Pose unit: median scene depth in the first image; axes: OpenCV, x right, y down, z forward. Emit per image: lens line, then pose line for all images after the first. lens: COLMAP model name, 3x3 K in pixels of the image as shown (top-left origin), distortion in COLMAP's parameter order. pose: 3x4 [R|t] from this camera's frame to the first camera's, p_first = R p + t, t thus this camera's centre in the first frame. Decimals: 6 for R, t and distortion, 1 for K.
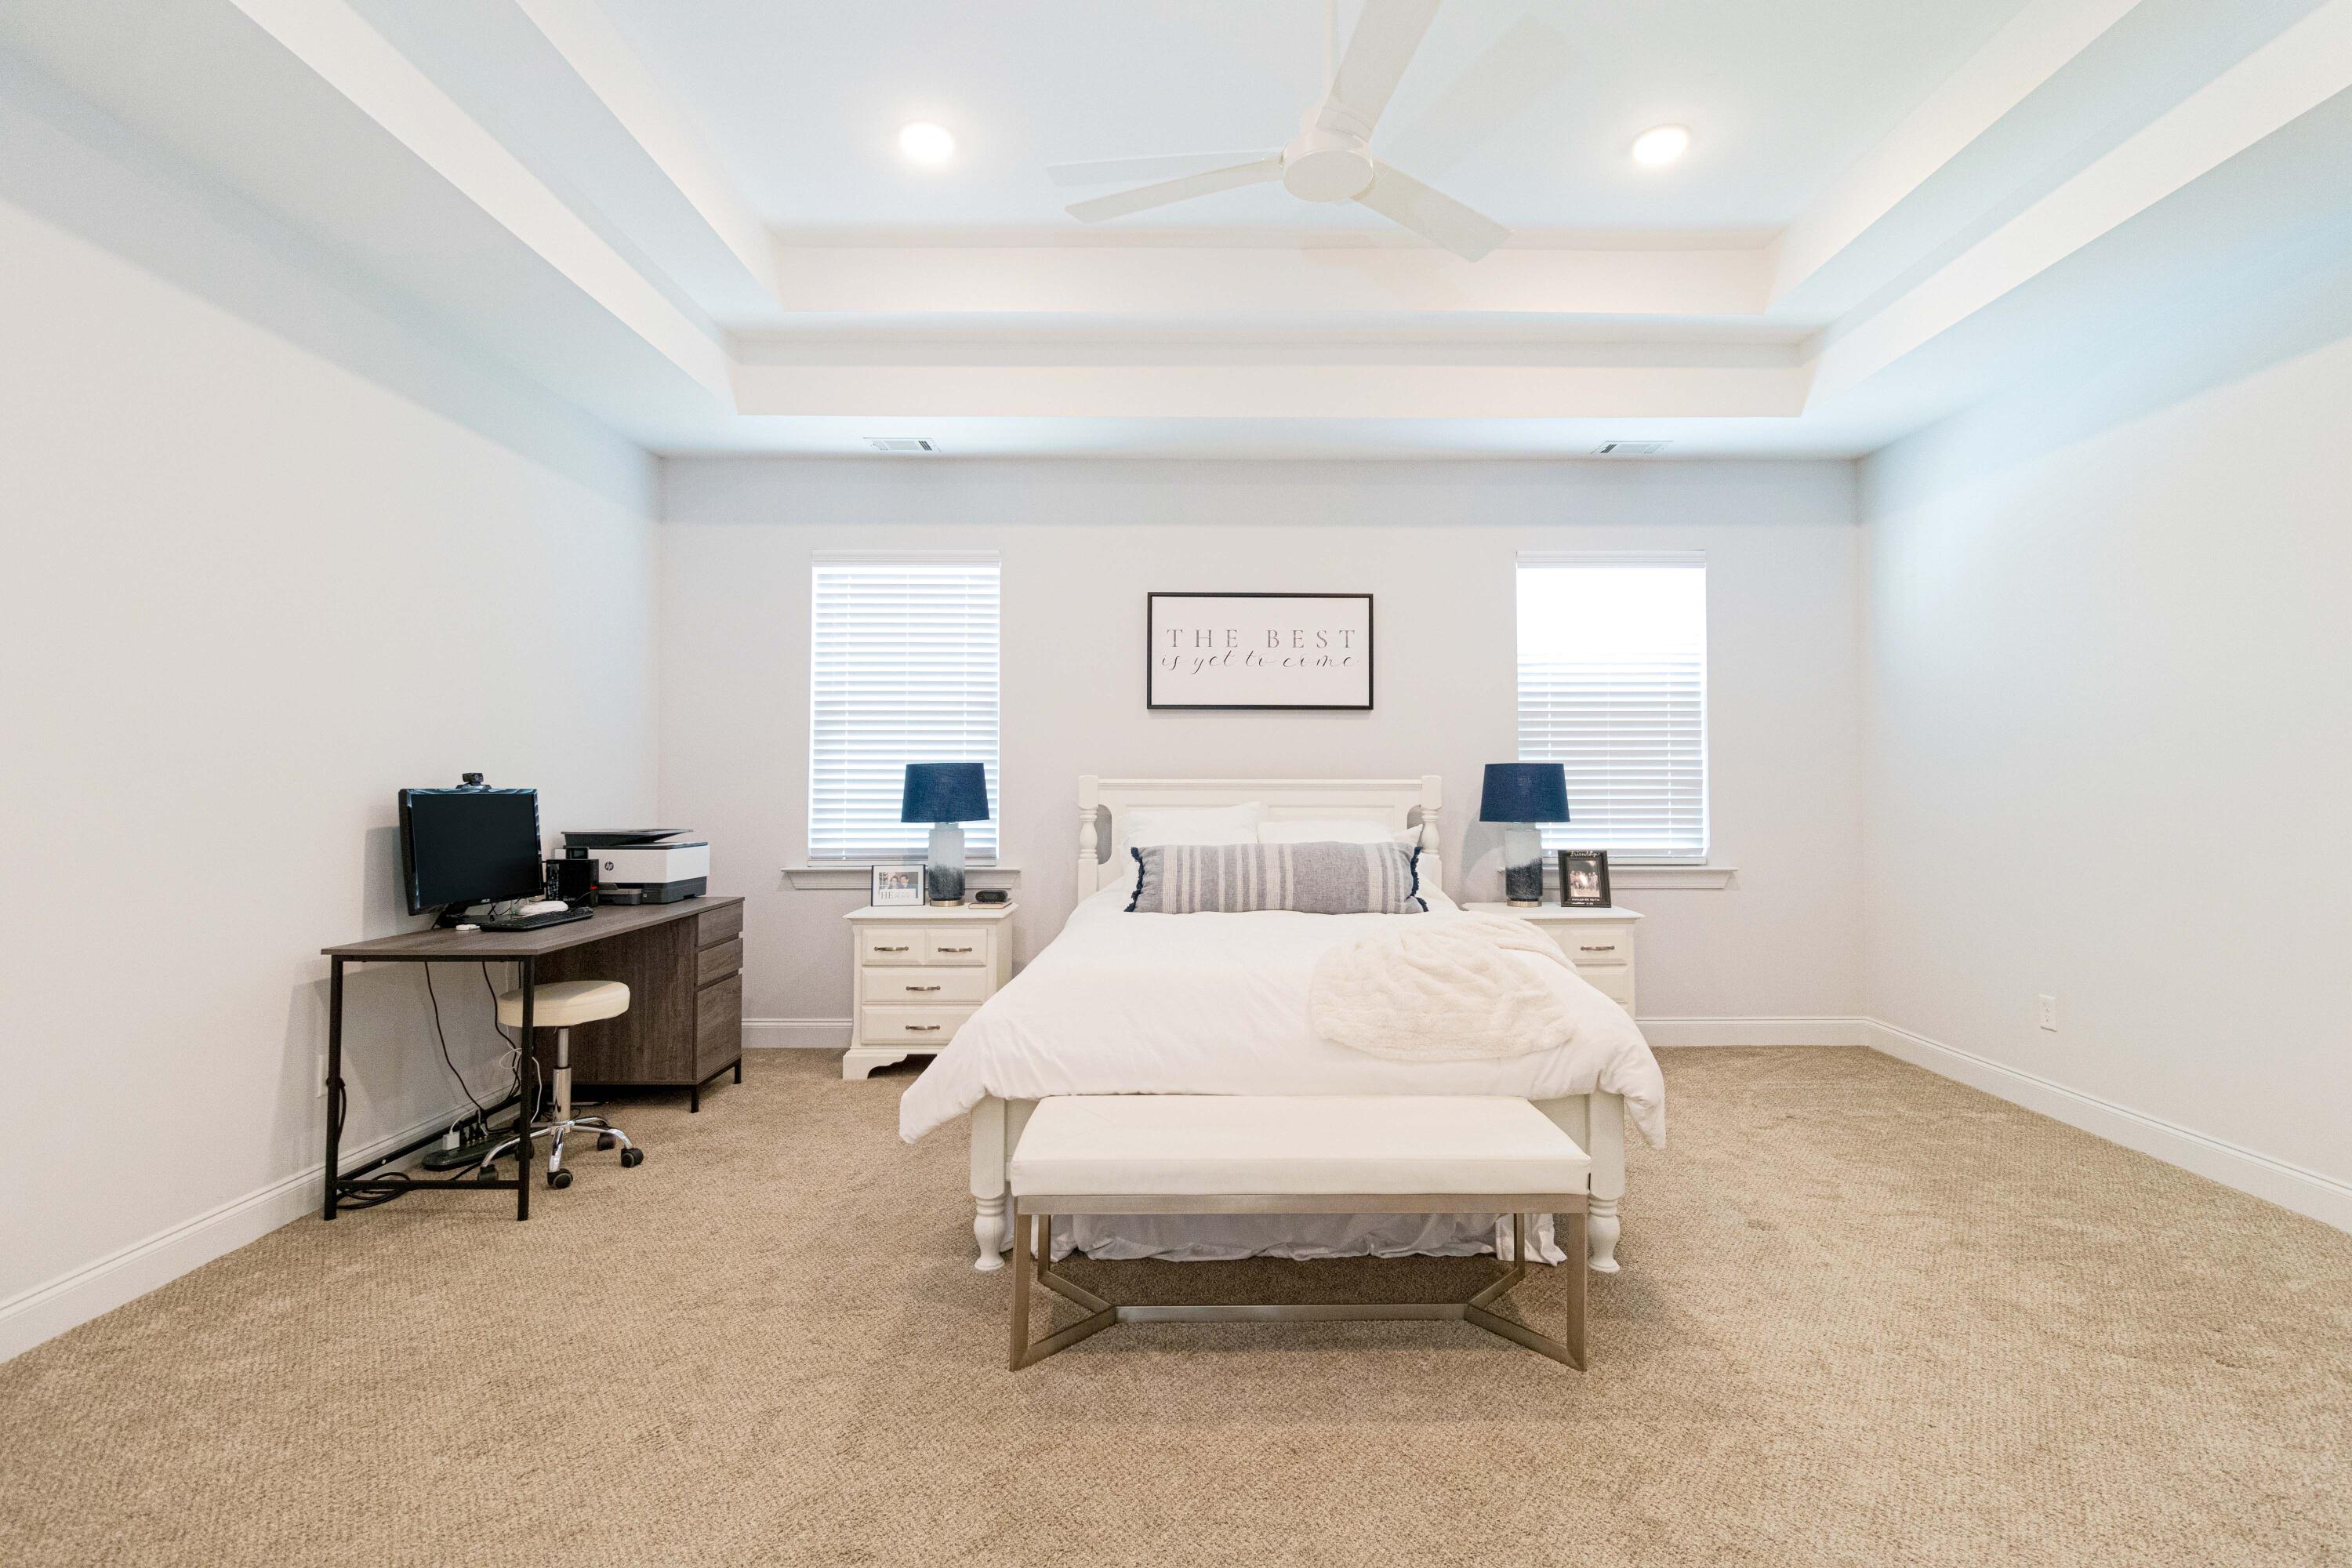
lens RADIAL K [[1103.6, 0, 1189.9], [0, 1103.6, 768.7], [0, 0, 1]] dist [-0.000701, 0.001616]
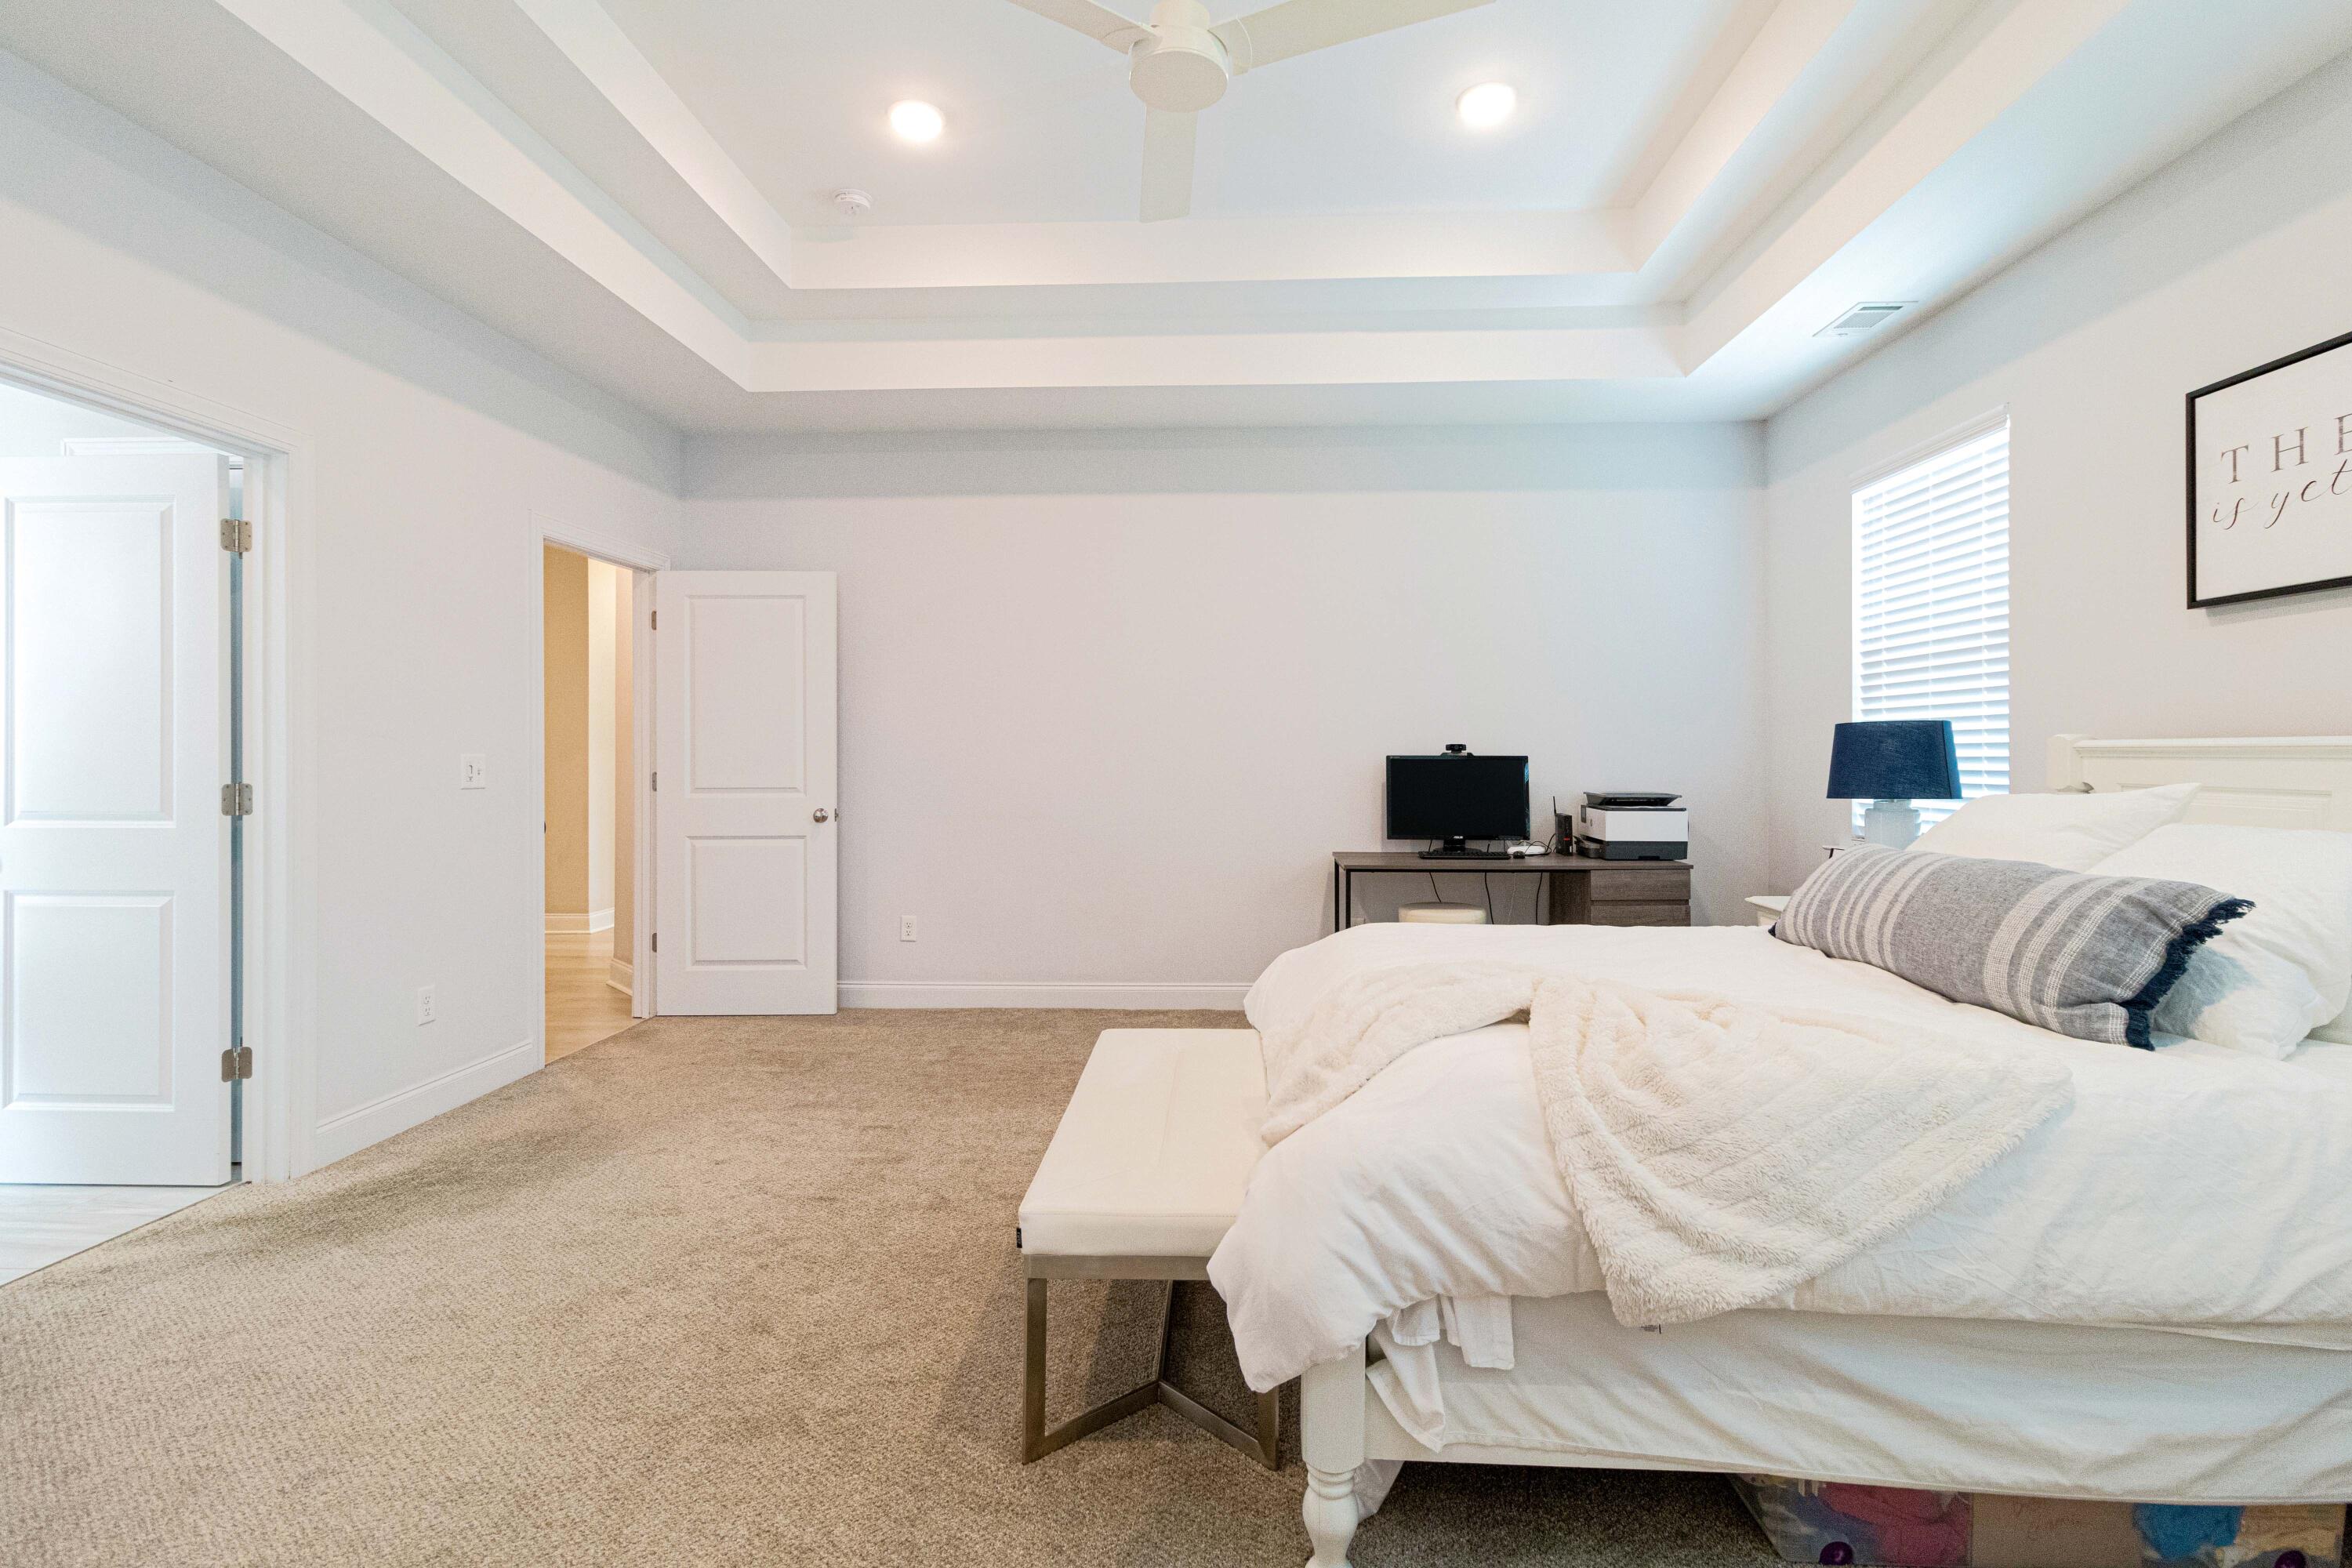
lens RADIAL K [[1103.6, 0, 1198.5], [0, 1103.6, 770.7], [0, 0, 1]] dist [-0.000701, 0.001616]
pose [[-0.058516, 0.013375, -0.998197, 0.574938], [0.016359, 0.999789, 0.012438, 0.011666], [0.998152, -0.015602, -0.058723, 0.581366]]
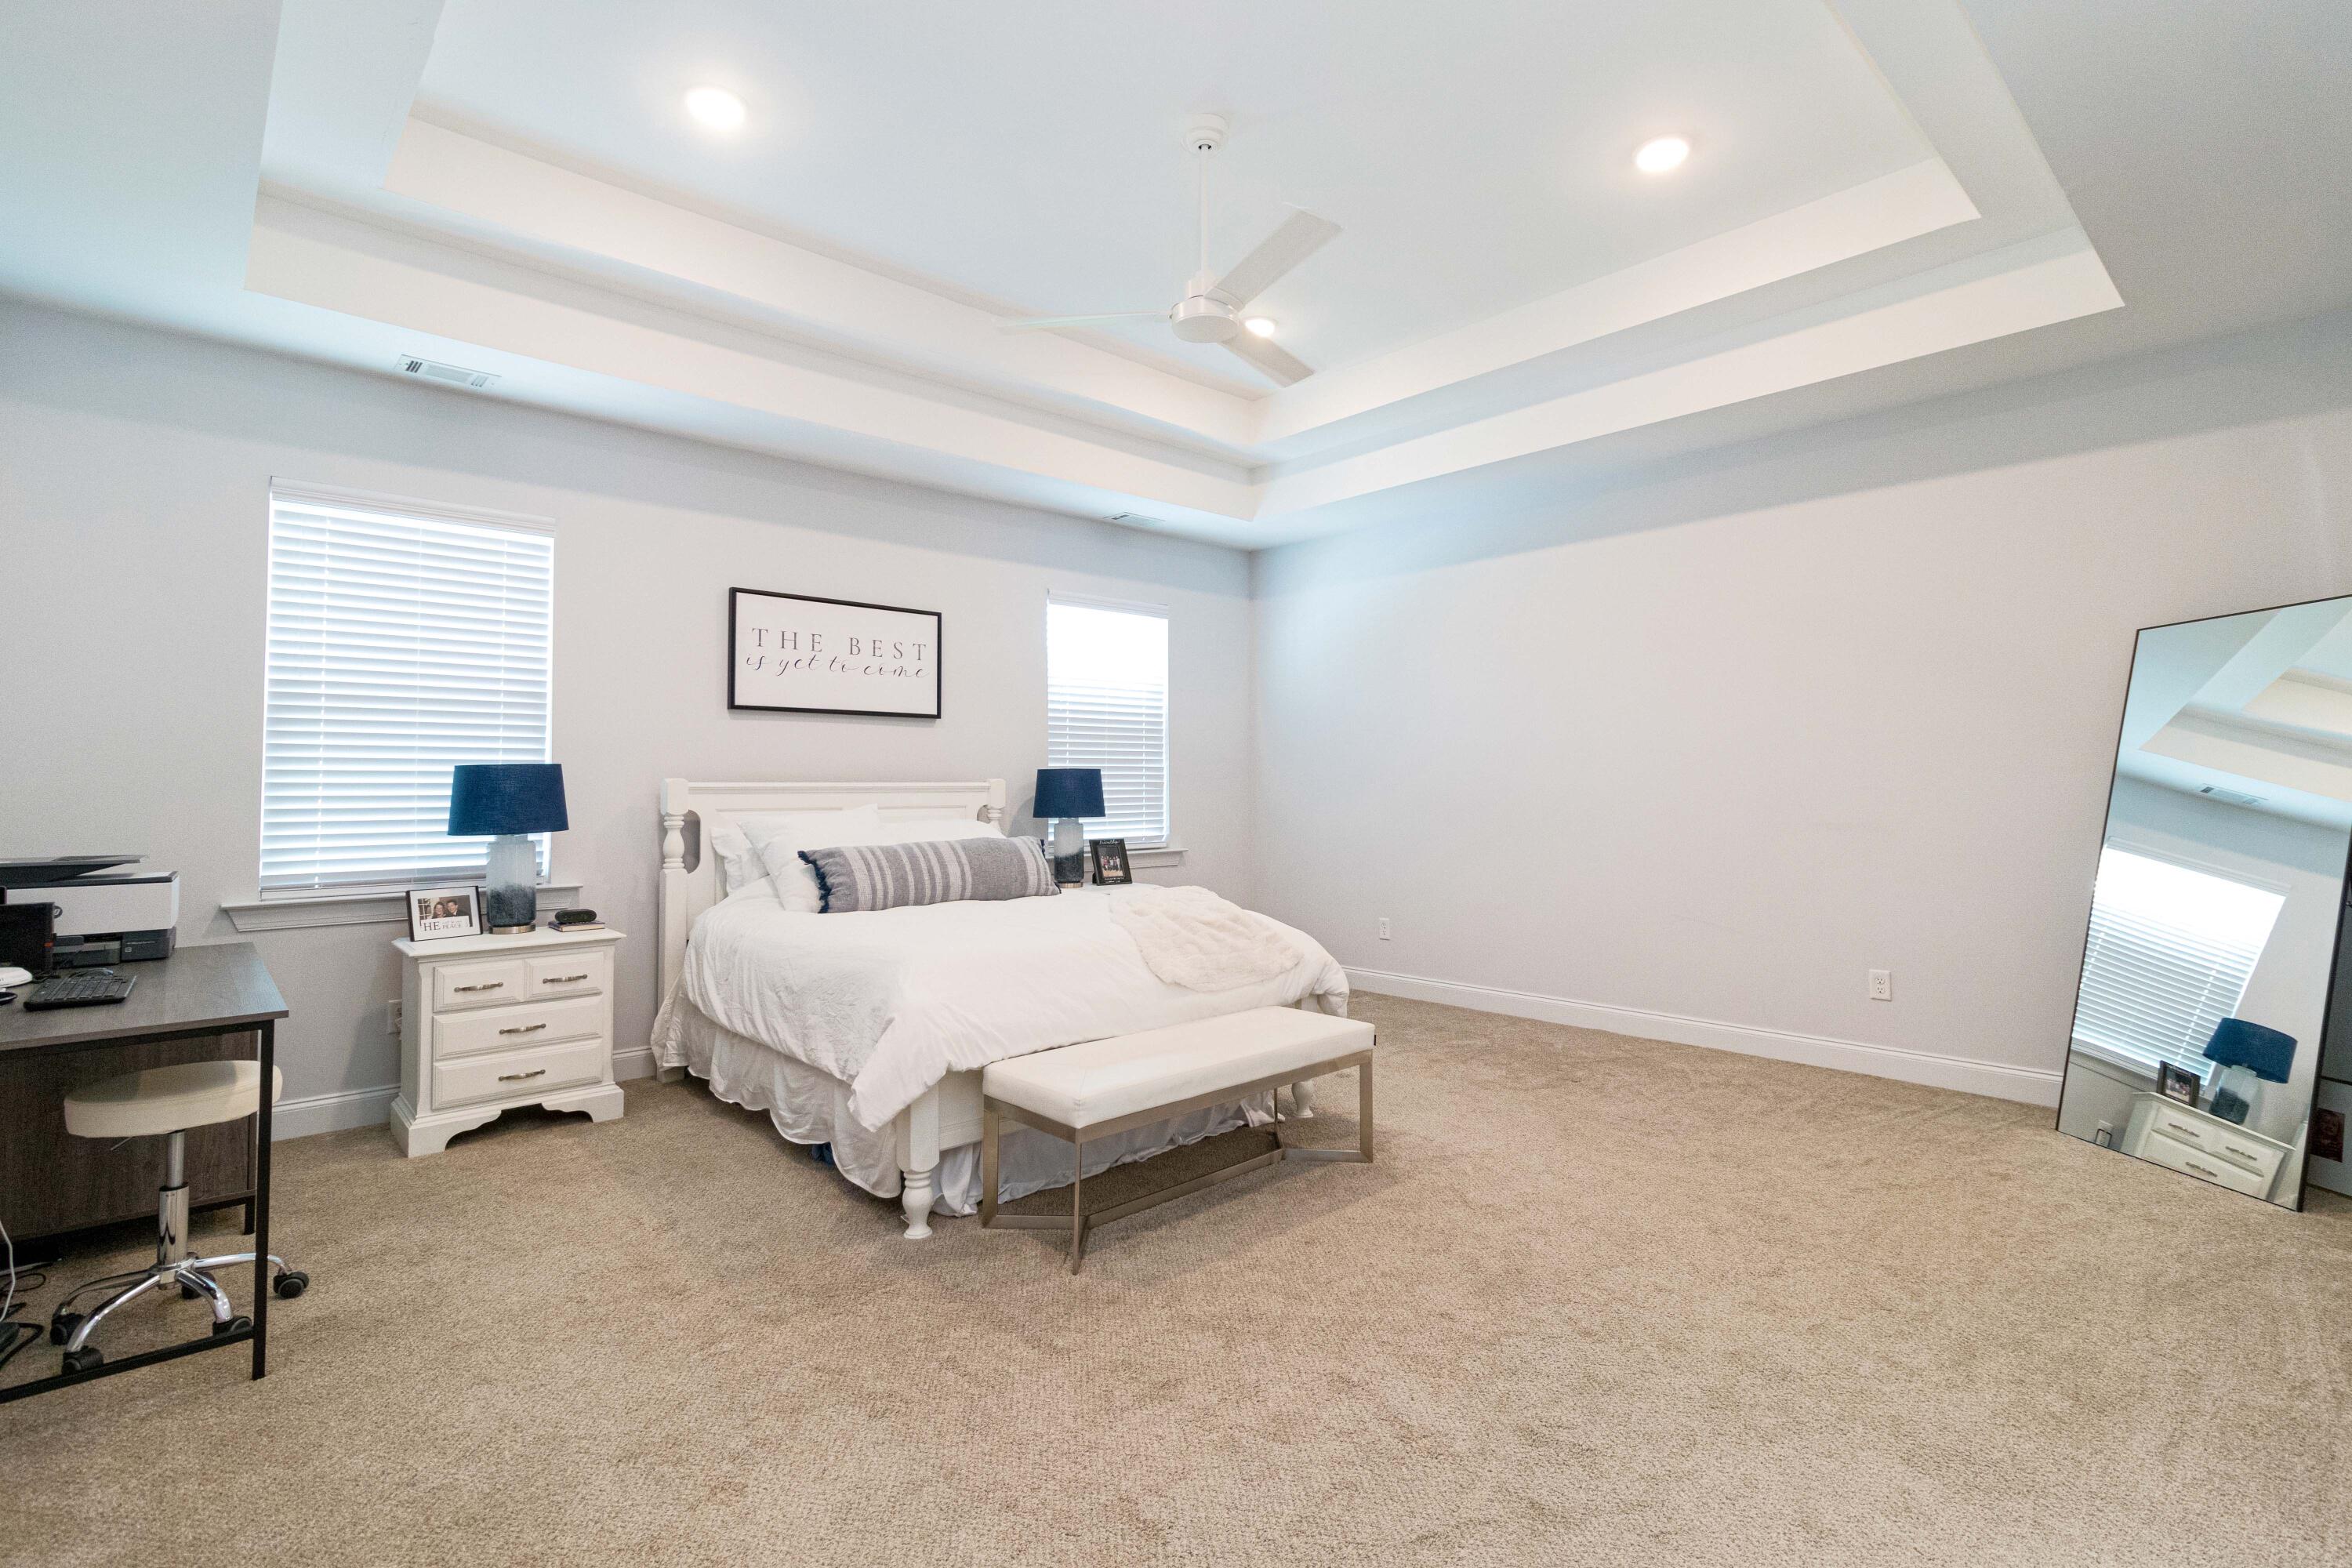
lens RADIAL K [[1103.6, 0, 1235.3], [0, 1103.6, 775.4], [0, 0, 1]] dist [-0.000701, 0.001616]
pose [[0.721769, 0.002392, 0.692130, -0.412463], [-0.004784, 0.999987, 0.001533, -0.000262], [-0.692118, -0.004418, 0.721771, 0.007018]]
